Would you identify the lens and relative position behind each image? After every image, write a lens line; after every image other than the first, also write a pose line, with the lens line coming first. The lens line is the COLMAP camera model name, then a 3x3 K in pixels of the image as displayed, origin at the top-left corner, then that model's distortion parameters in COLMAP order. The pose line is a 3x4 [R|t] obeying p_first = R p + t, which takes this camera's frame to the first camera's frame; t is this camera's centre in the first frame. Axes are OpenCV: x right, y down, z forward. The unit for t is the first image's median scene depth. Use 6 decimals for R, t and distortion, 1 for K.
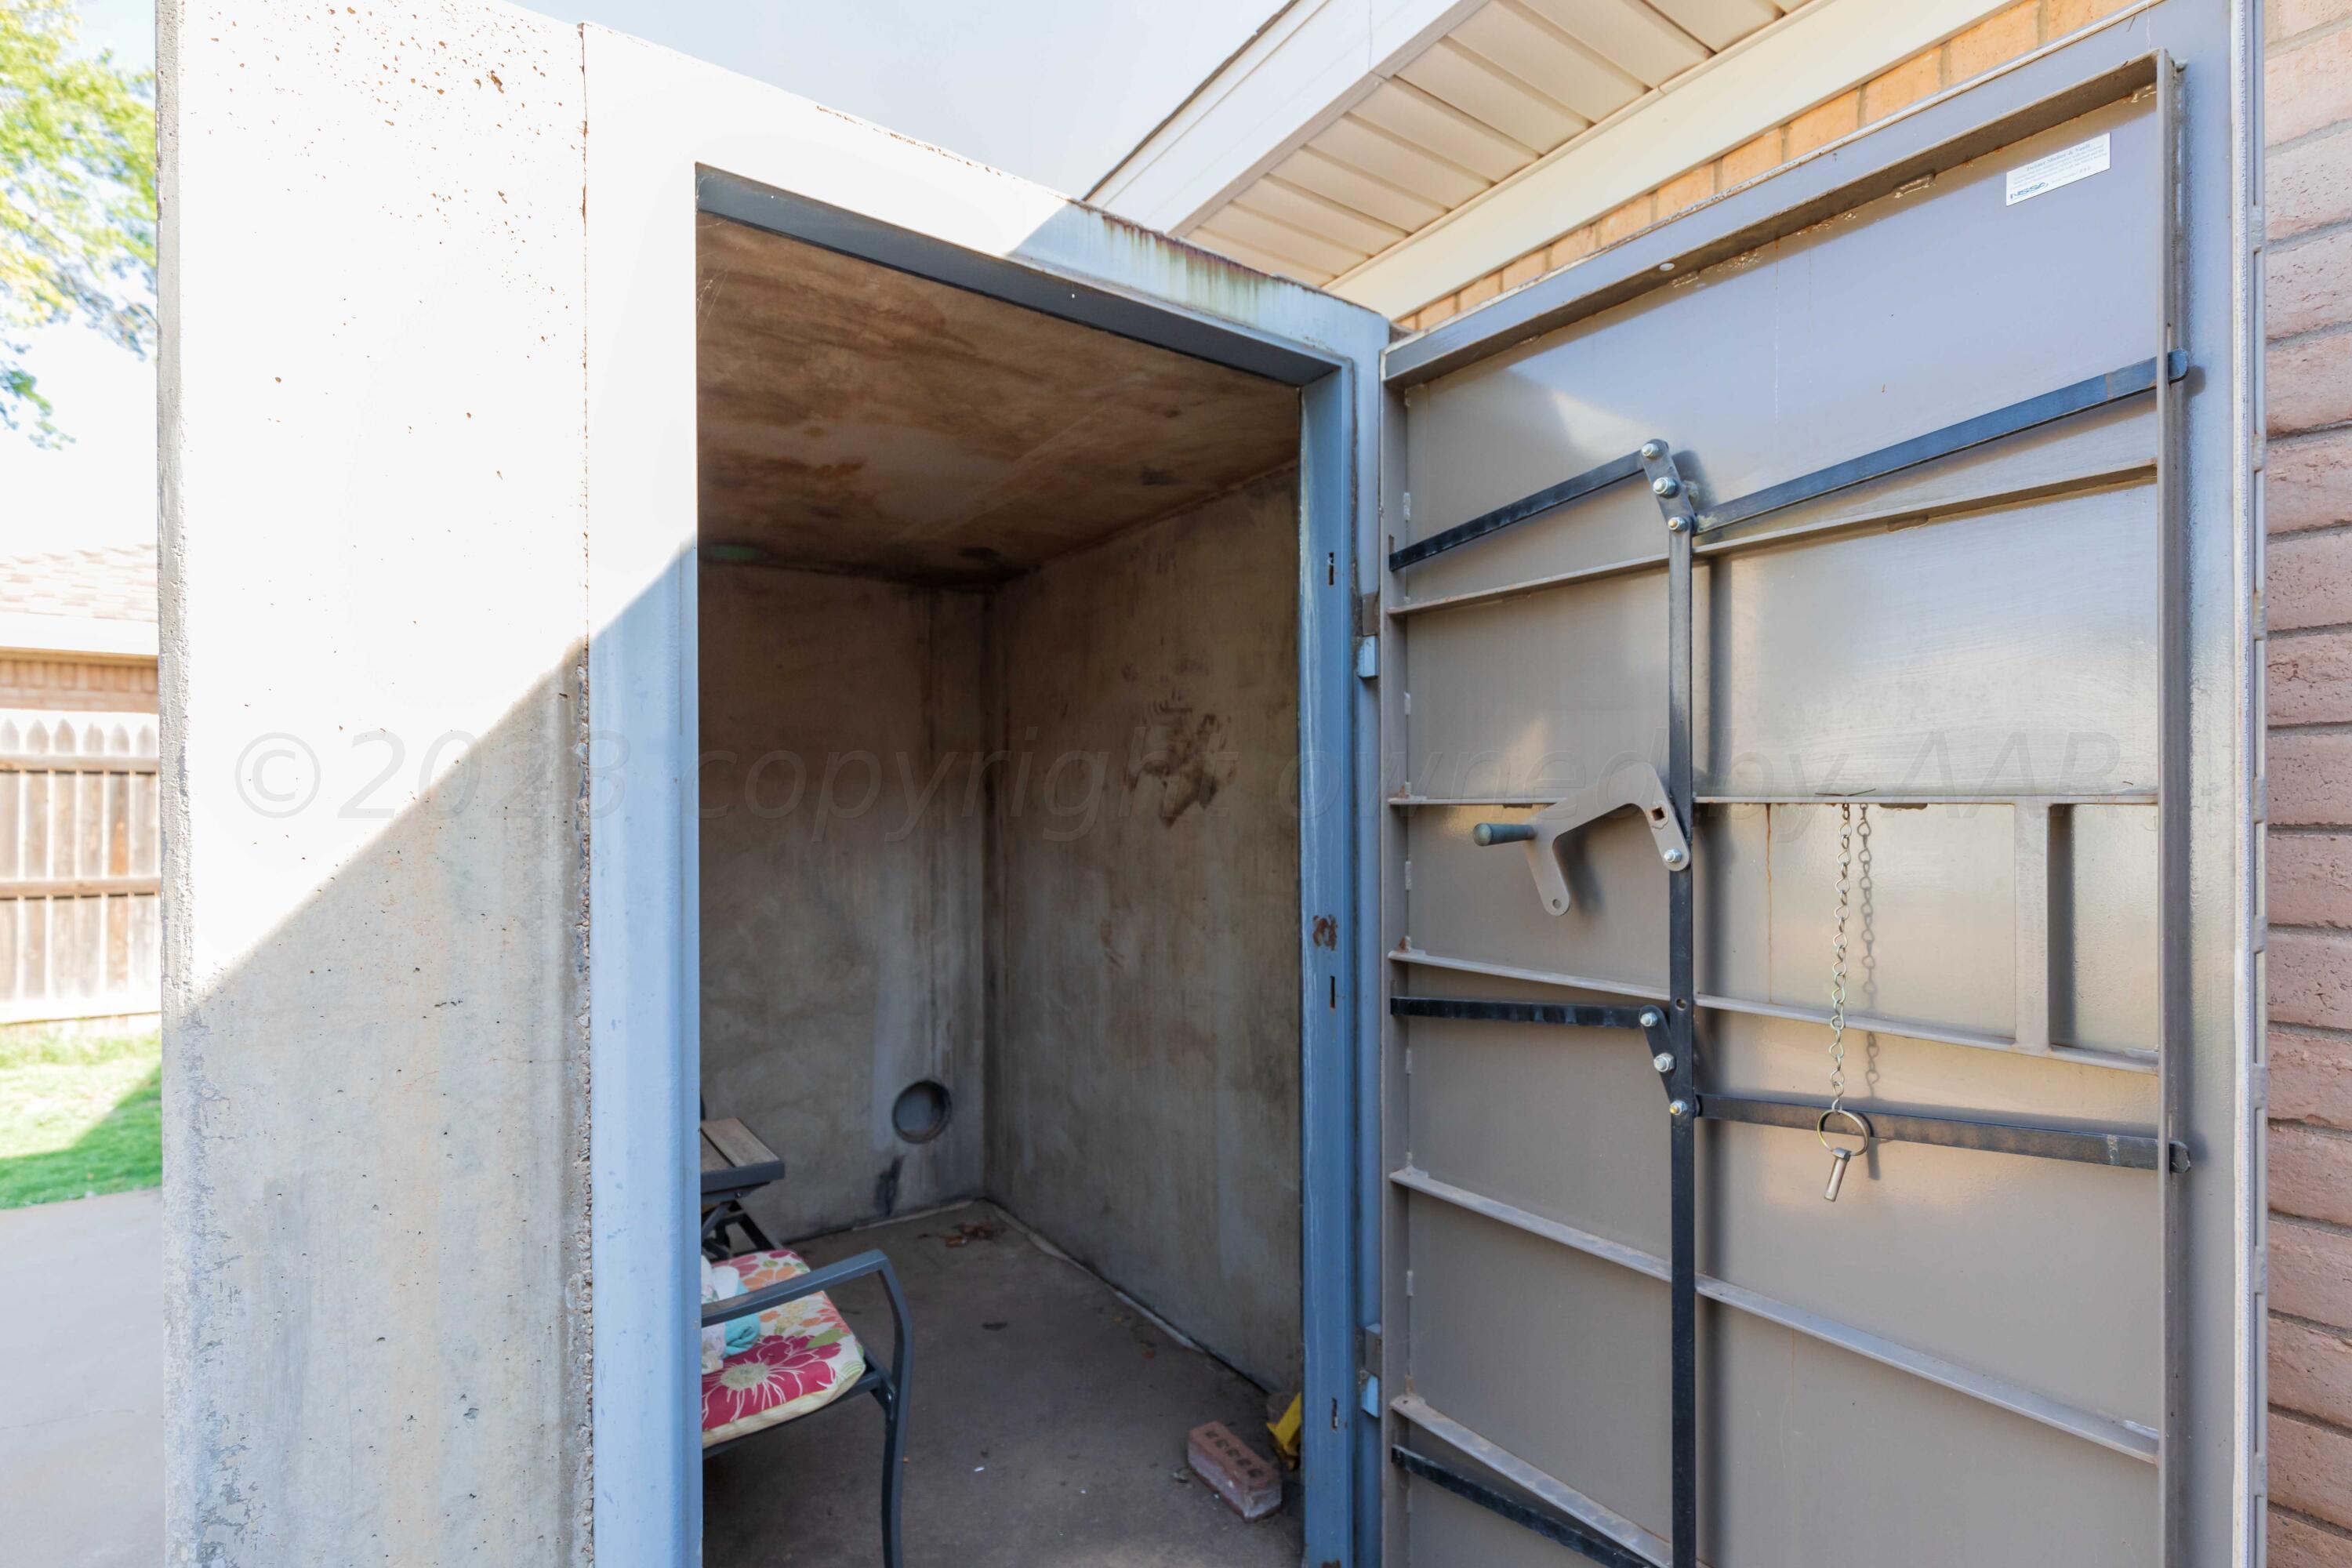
lens RADIAL K [[1083.0, 0, 1184.0], [0, 1083.0, 855.2], [0, 0, 1]] dist [-0.000765, -0.000630]
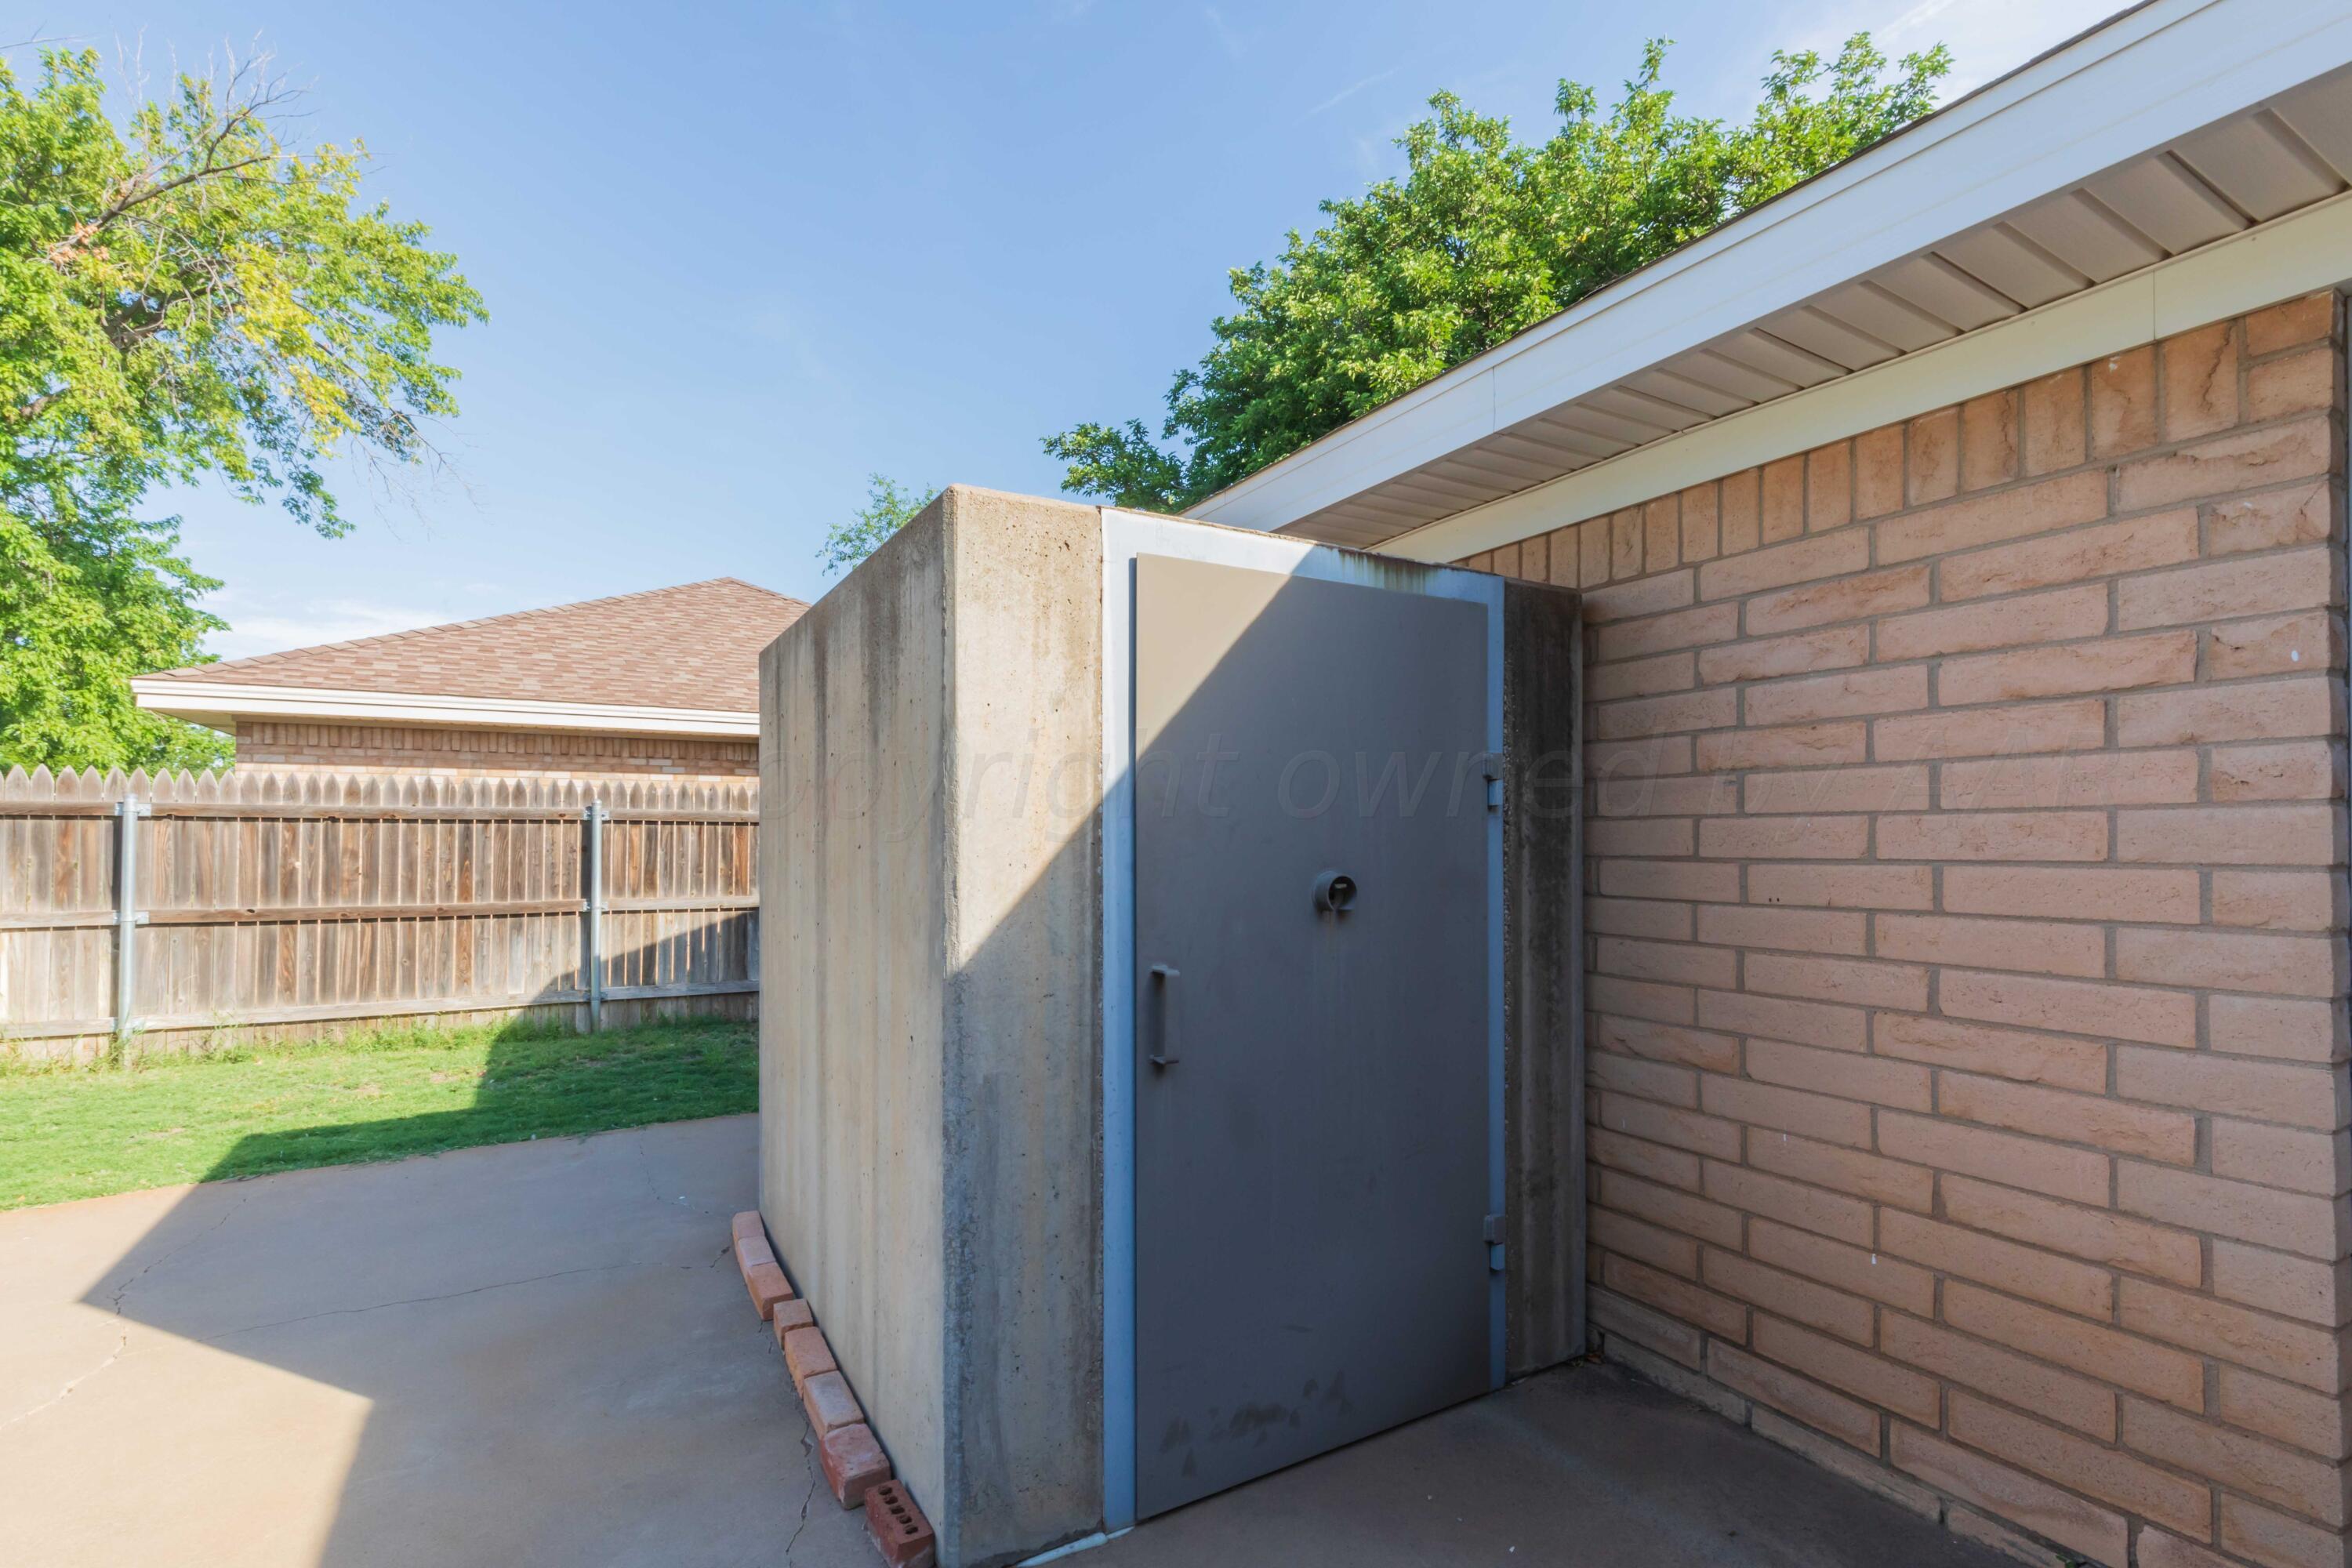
lens RADIAL K [[1036.8, 0, 1168.1], [0, 1036.8, 858.6], [0, 0, 1]] dist [0.003315, -0.000027]
pose [[0.994891, 0.005705, -0.100795, -0.037172], [-0.007972, 0.999724, -0.022104, -0.012140], [0.100641, 0.022795, 0.994662, -0.140166]]
